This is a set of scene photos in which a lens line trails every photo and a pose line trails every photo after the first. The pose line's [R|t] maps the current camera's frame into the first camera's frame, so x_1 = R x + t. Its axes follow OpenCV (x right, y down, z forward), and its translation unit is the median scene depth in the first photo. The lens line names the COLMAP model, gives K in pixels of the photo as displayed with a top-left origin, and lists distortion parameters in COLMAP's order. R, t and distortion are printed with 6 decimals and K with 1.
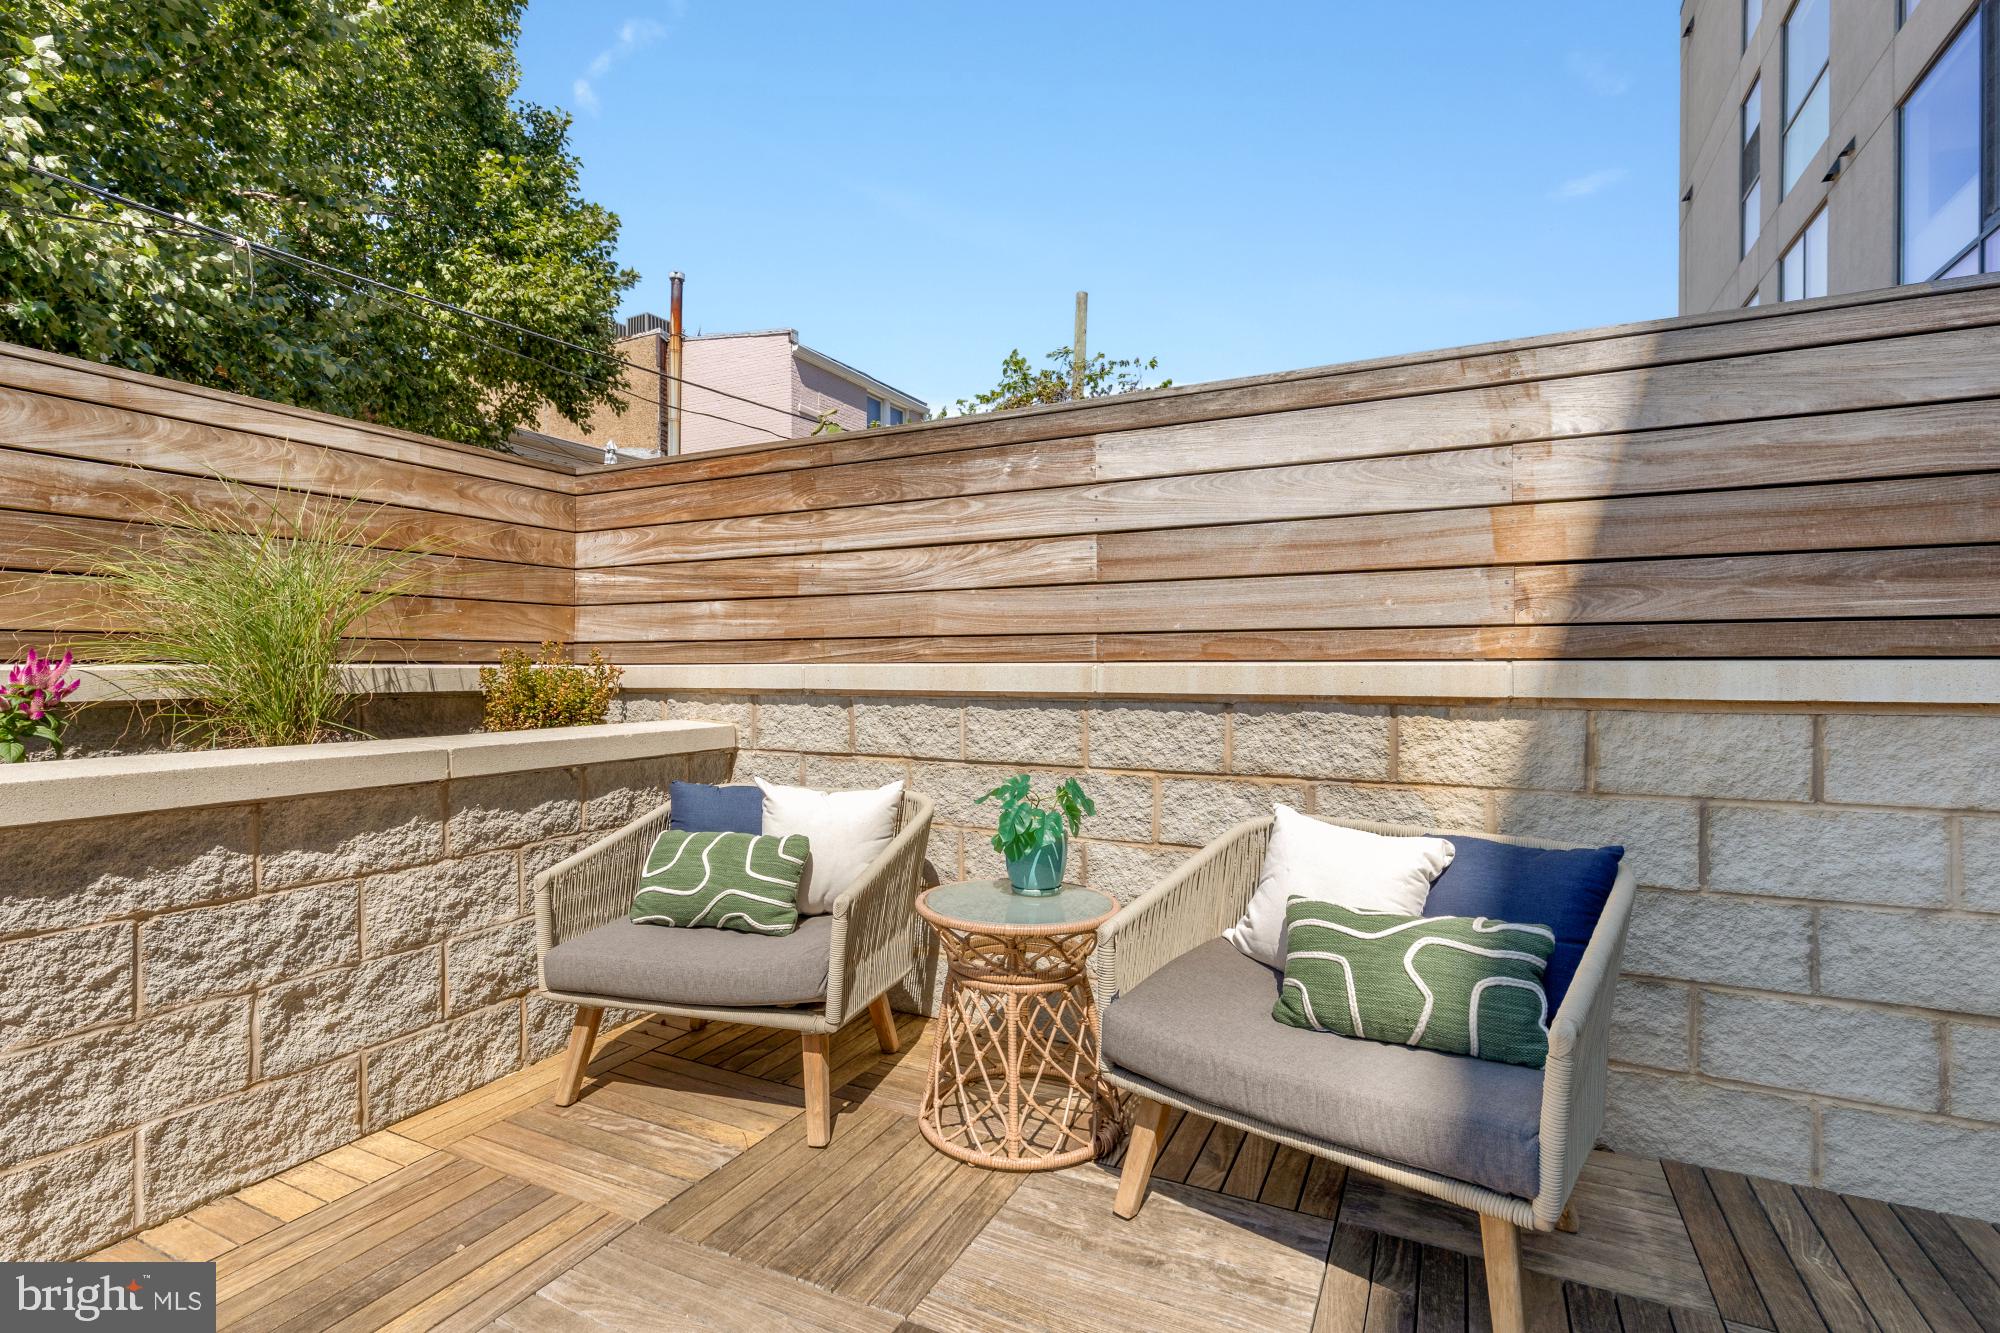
lens RADIAL K [[942.5, 0, 1000.0], [0, 942.5, 666.5], [0, 0, 1]] dist [0.013261, -0.000376]
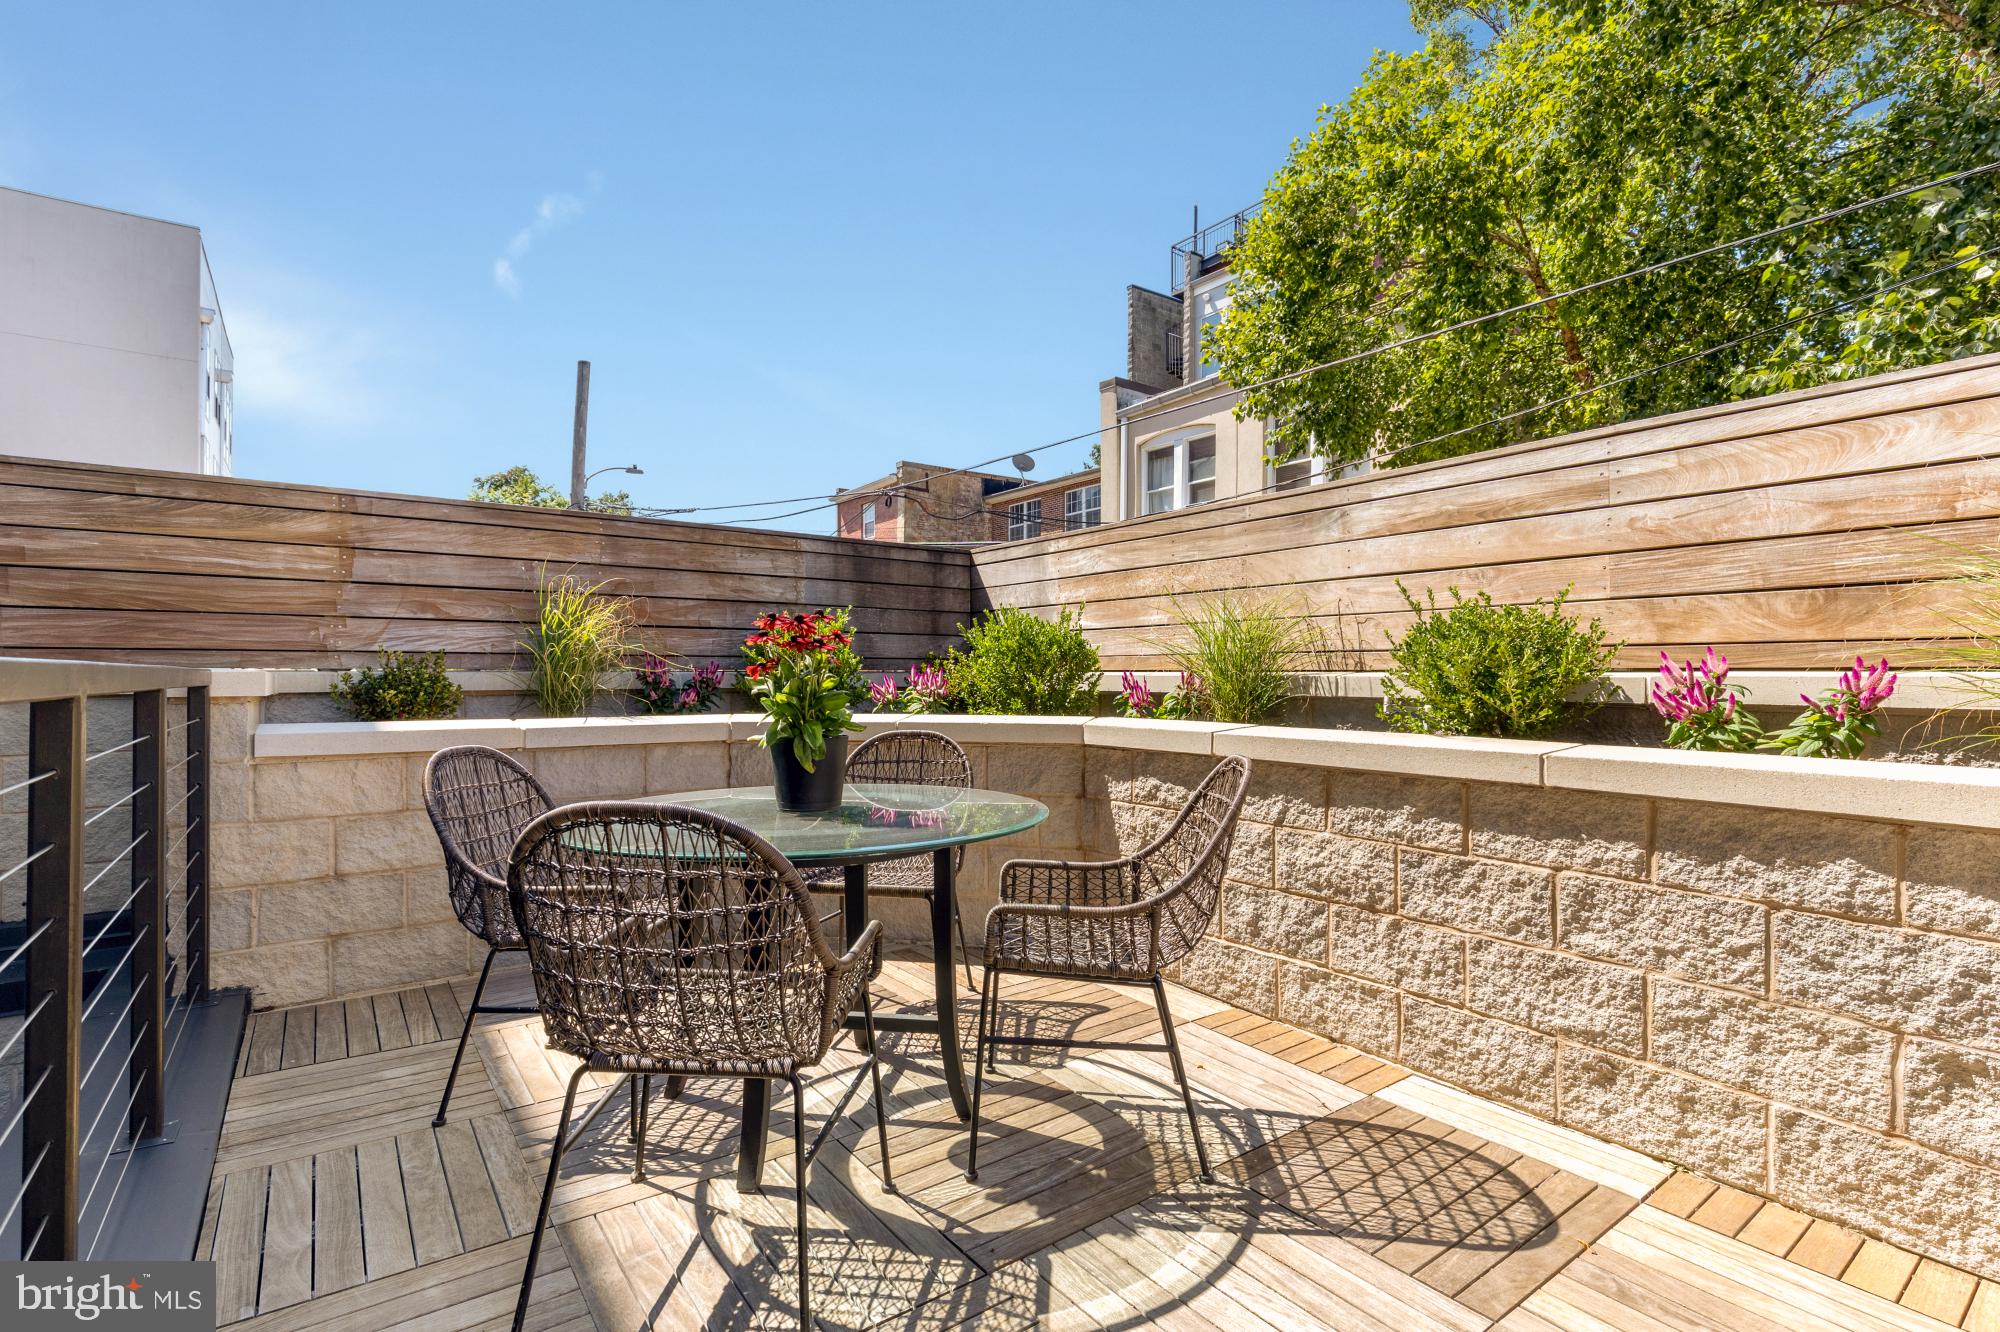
lens RADIAL K [[916.2, 0, 1000.0], [0, 916.2, 666.0], [0, 0, 1]] dist [0.004607, -0.000501]
pose [[-0.459325, -0.010476, -0.888207, 0.378679], [-0.002581, 0.999942, -0.010459, 0.006312], [0.888265, -0.002512, -0.459325, 0.641001]]
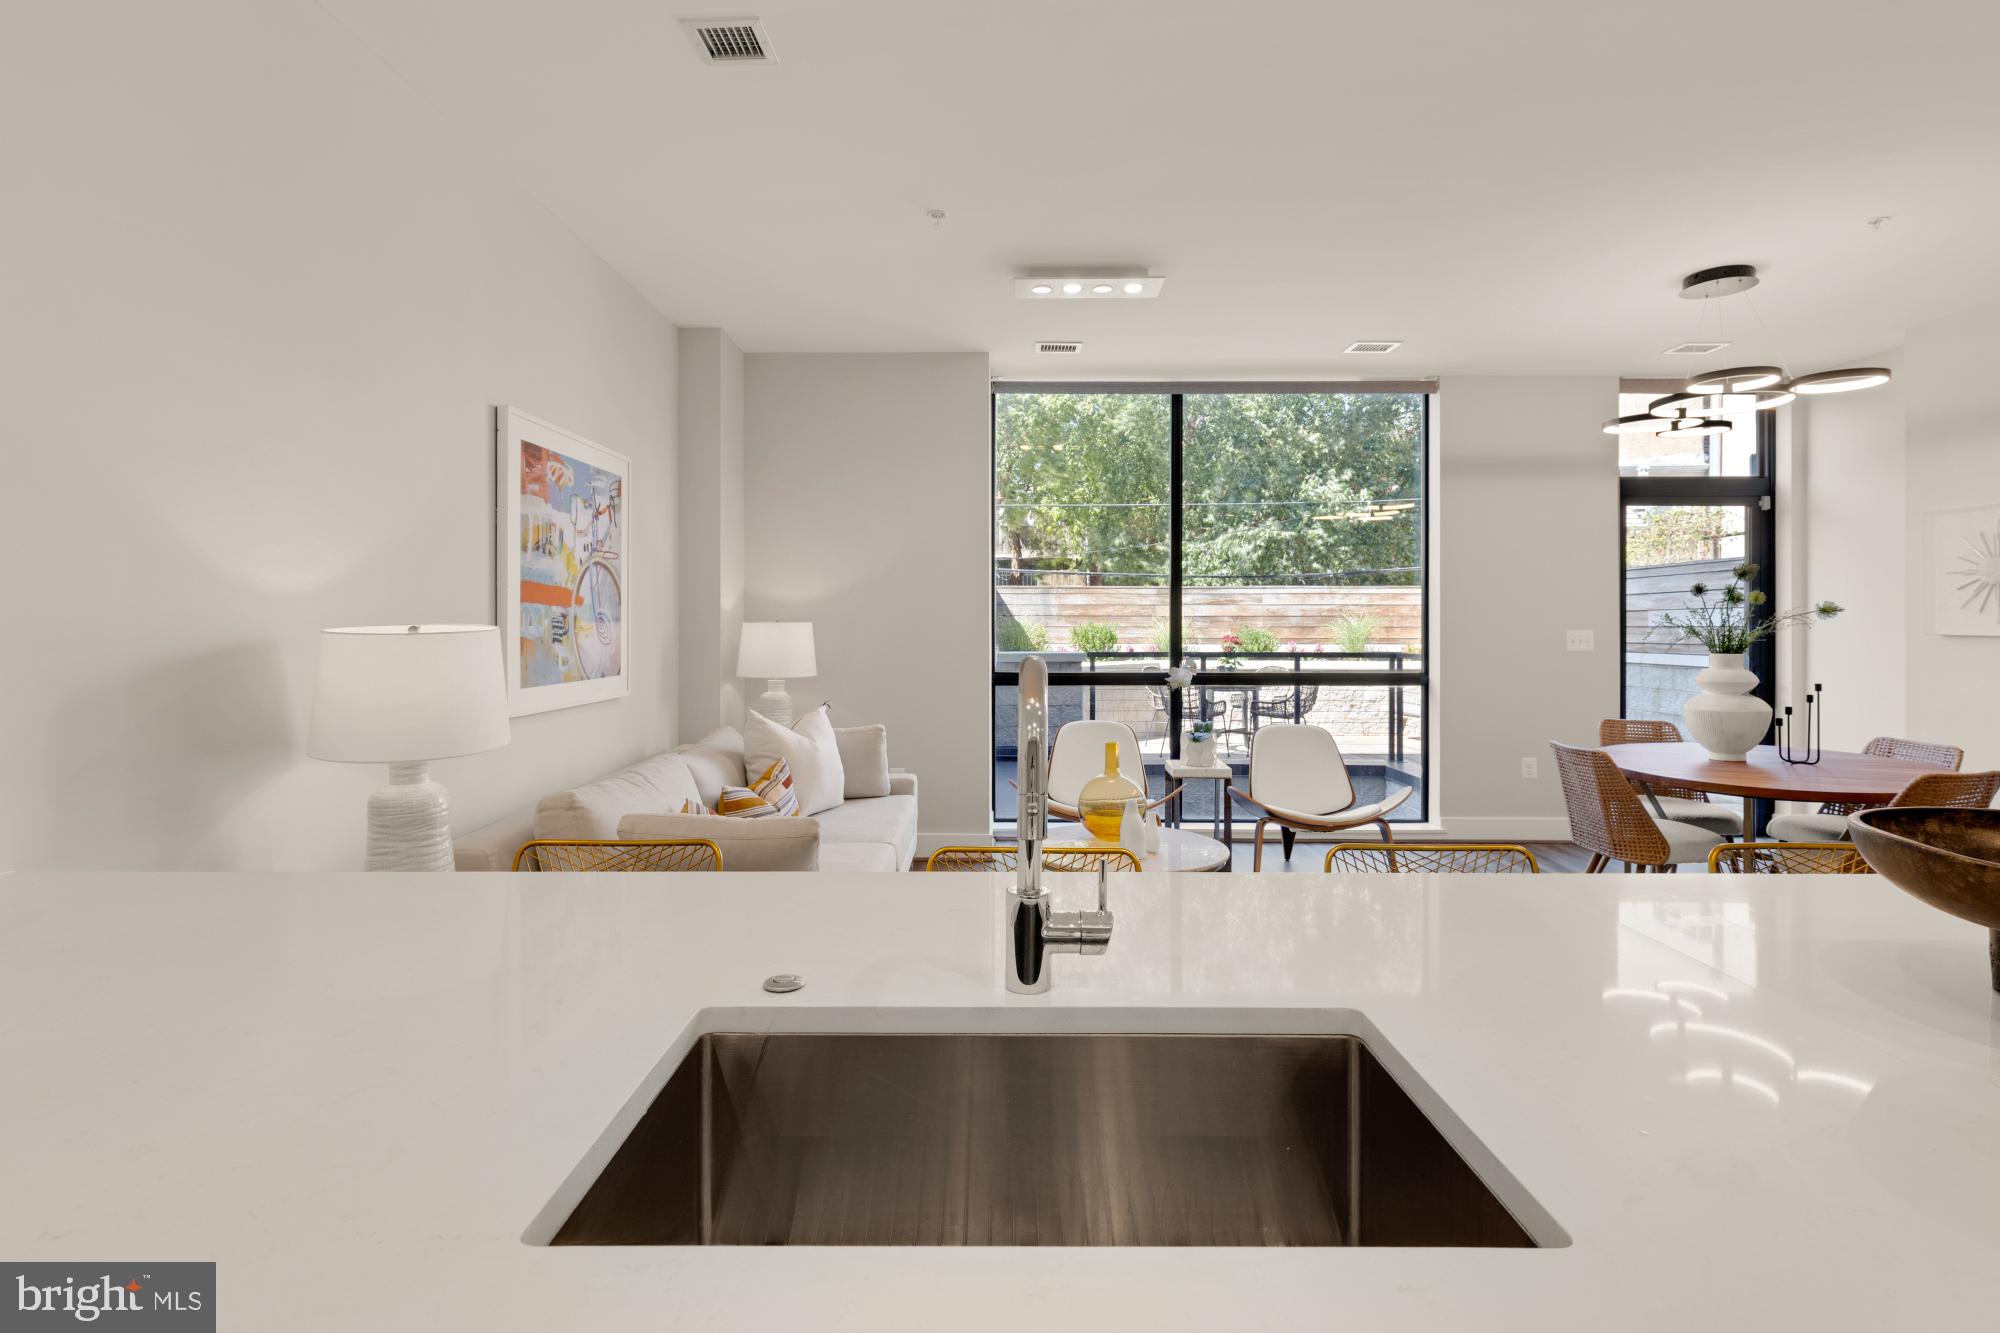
lens RADIAL K [[954.9, 0, 999.9], [0, 954.9, 622.3], [0, 0, 1]] dist [0.001937, -0.000045]
pose [[0.436292, -0.001669, -0.899804, 3.465681], [-0.001800, 0.999995, -0.002728, -0.125836], [0.899803, 0.002809, 0.436287, -3.367527]]
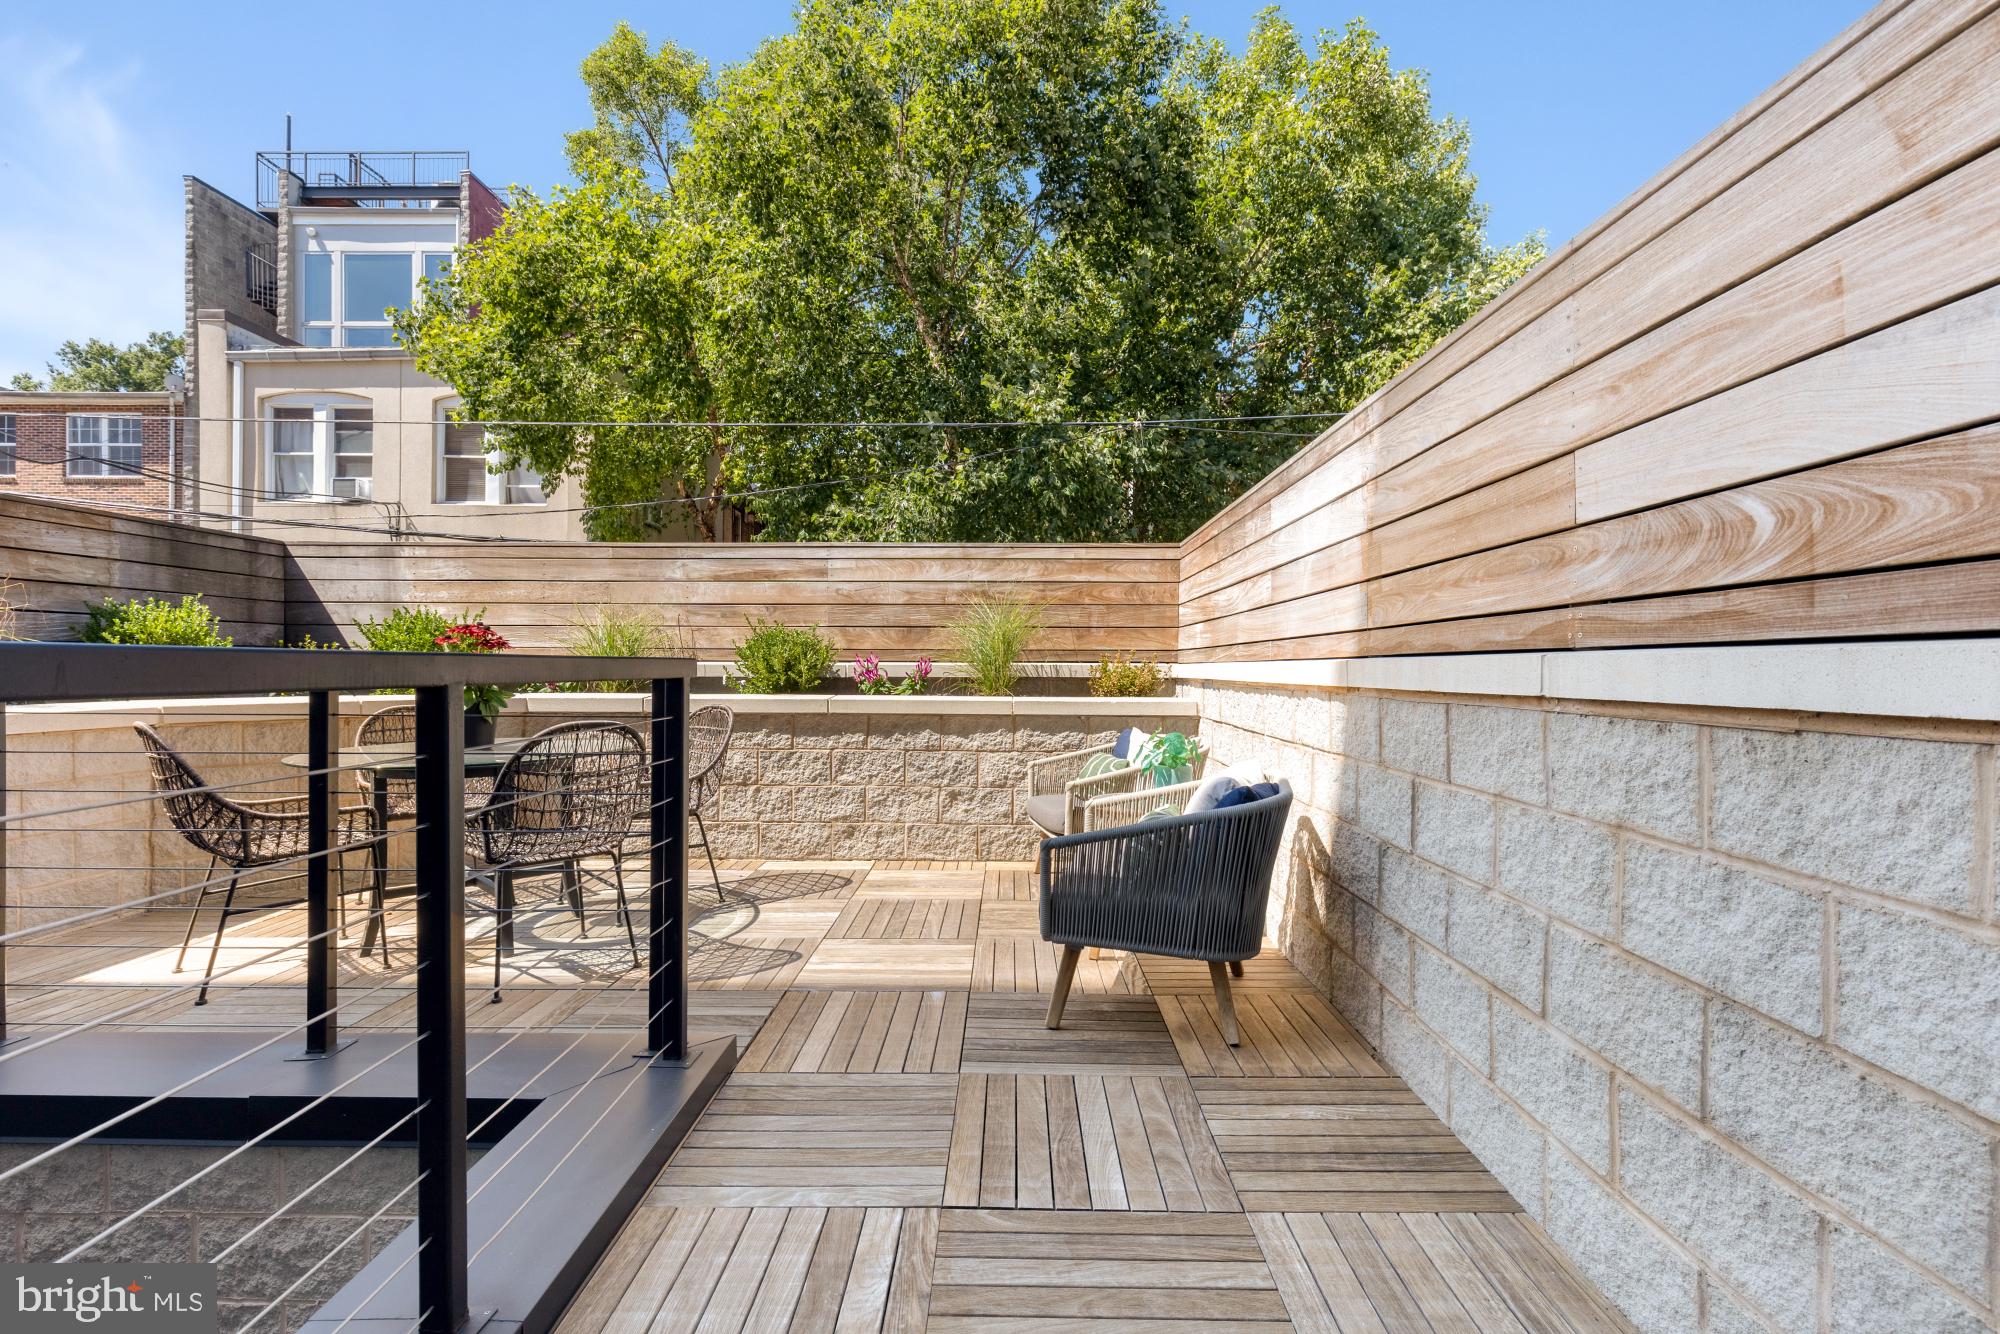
lens RADIAL K [[916.2, 0, 1000.0], [0, 916.2, 667.0], [0, 0, 1]] dist [0.004607, -0.000501]
pose [[0.437079, 0.003455, -0.899417, 1.534782], [-0.004175, 0.999990, 0.001812, 0.005920], [0.899414, 0.002963, 0.437088, 0.048201]]
